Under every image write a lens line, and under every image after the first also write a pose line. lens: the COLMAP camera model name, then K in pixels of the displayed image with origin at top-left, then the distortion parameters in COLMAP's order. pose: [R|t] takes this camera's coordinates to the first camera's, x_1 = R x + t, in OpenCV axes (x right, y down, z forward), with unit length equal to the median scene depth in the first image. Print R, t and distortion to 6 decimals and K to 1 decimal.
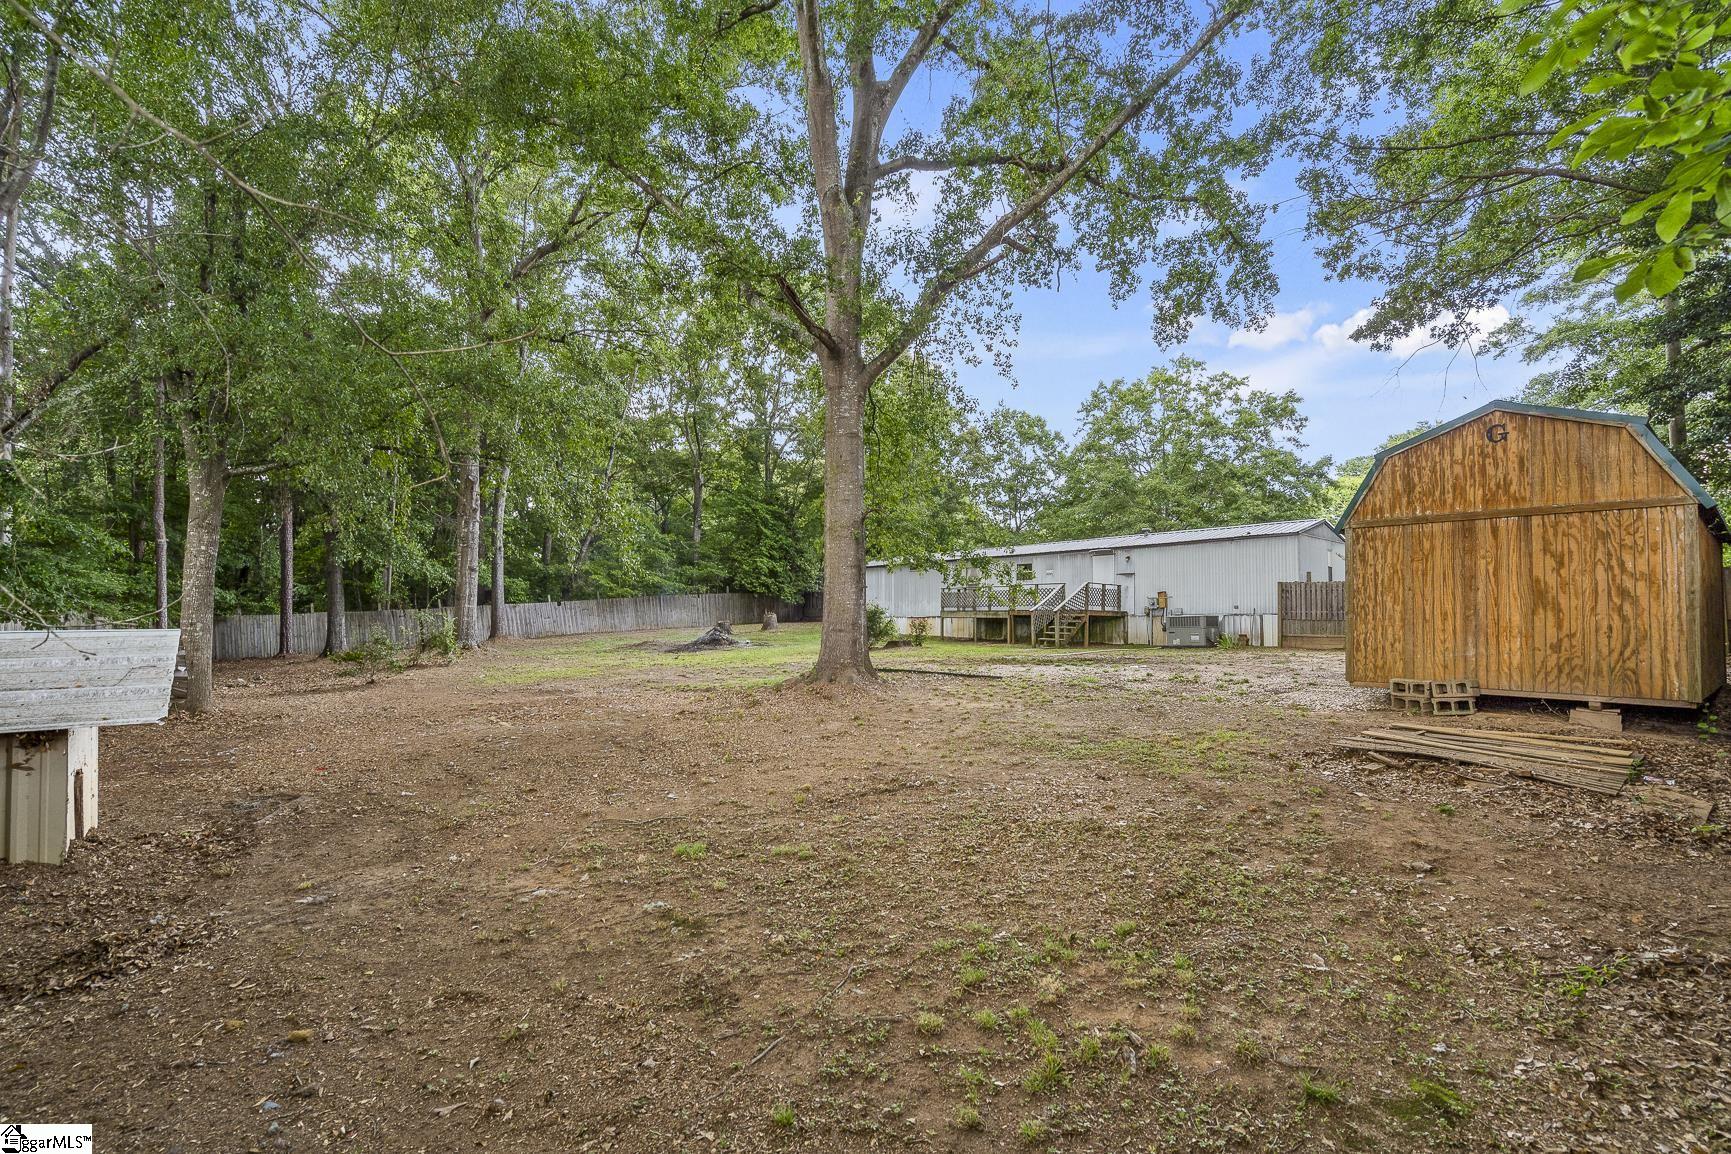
lens RADIAL K [[785.9, 0, 862.5], [0, 785.9, 591.2], [0, 0, 1]] dist [-0.000069, 0.001153]
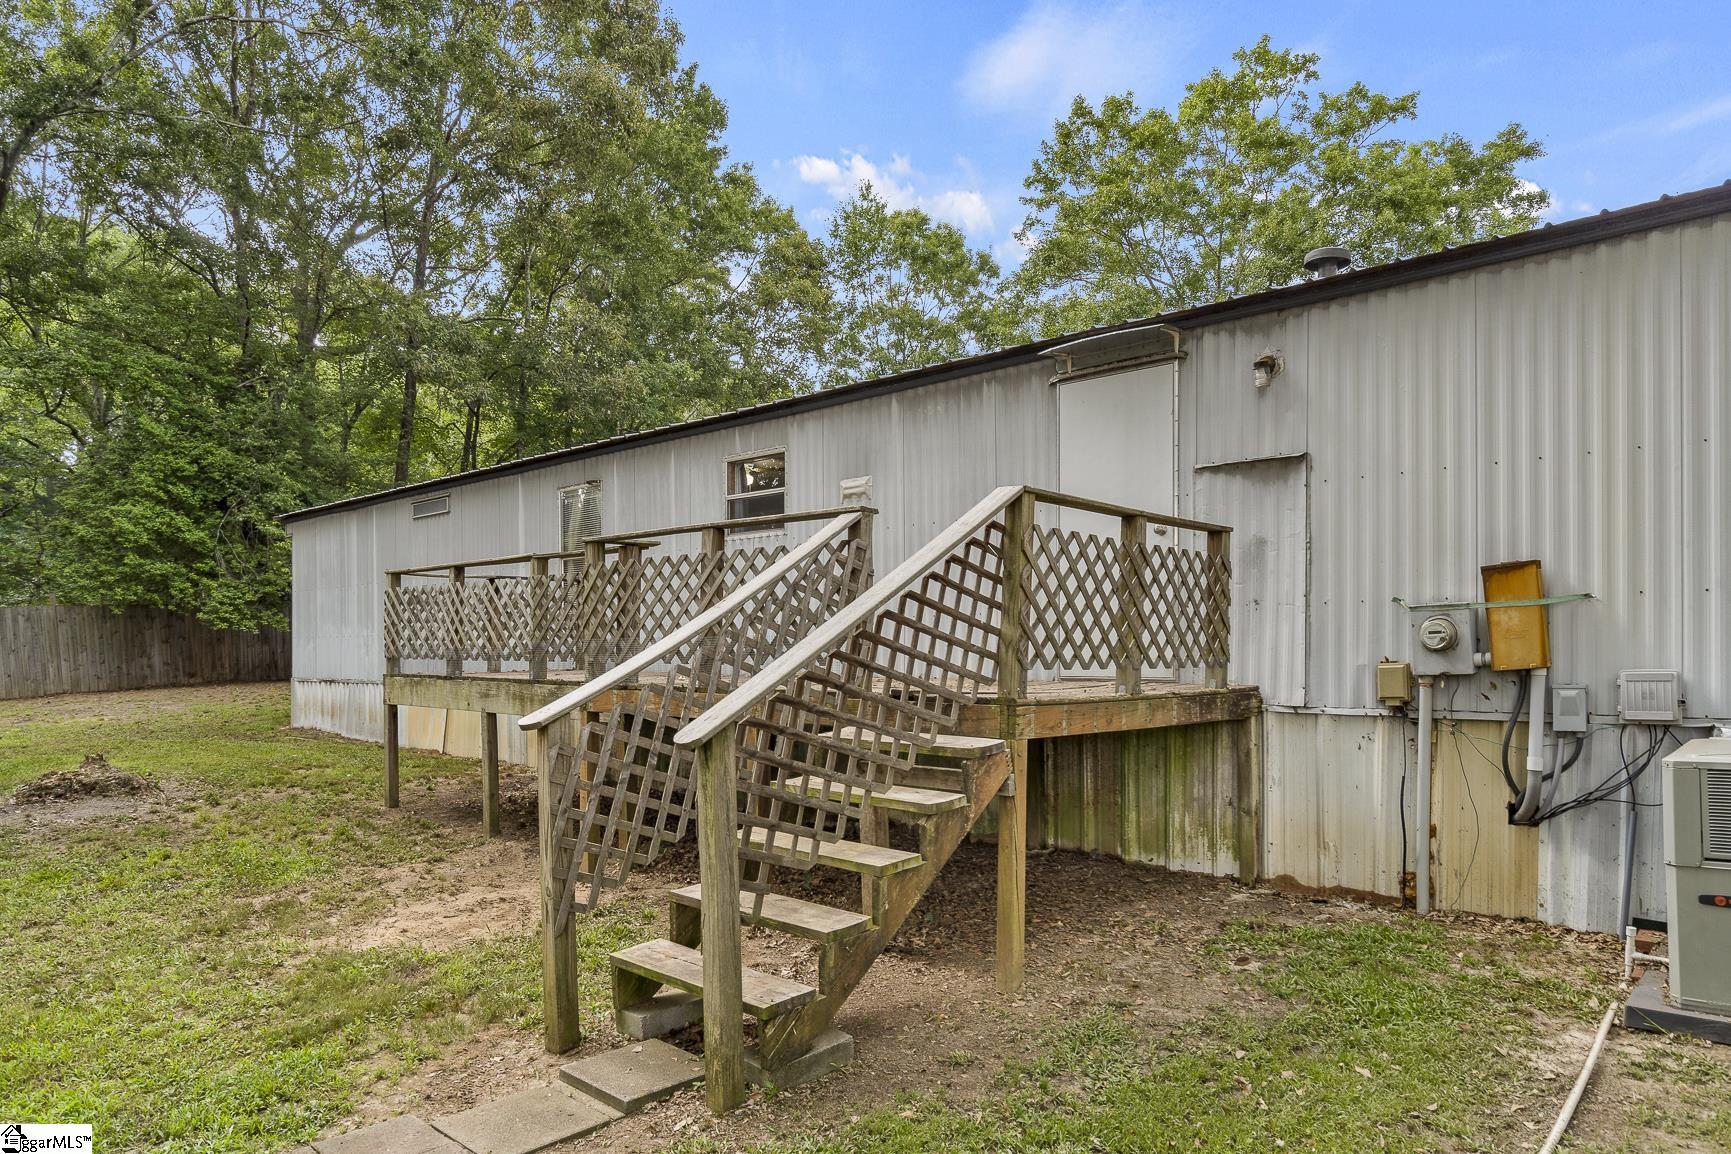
lens RADIAL K [[1101.5, 0, 866.2], [0, 1101.5, 624.3], [0, 0, 1]] dist [0.000017, -0.000065]
pose [[0.993840, -0.005349, 0.110698, 0.226291], [0.003510, 0.999853, 0.016799, 0.008021], [-0.110772, -0.016307, 0.993712, 0.773685]]
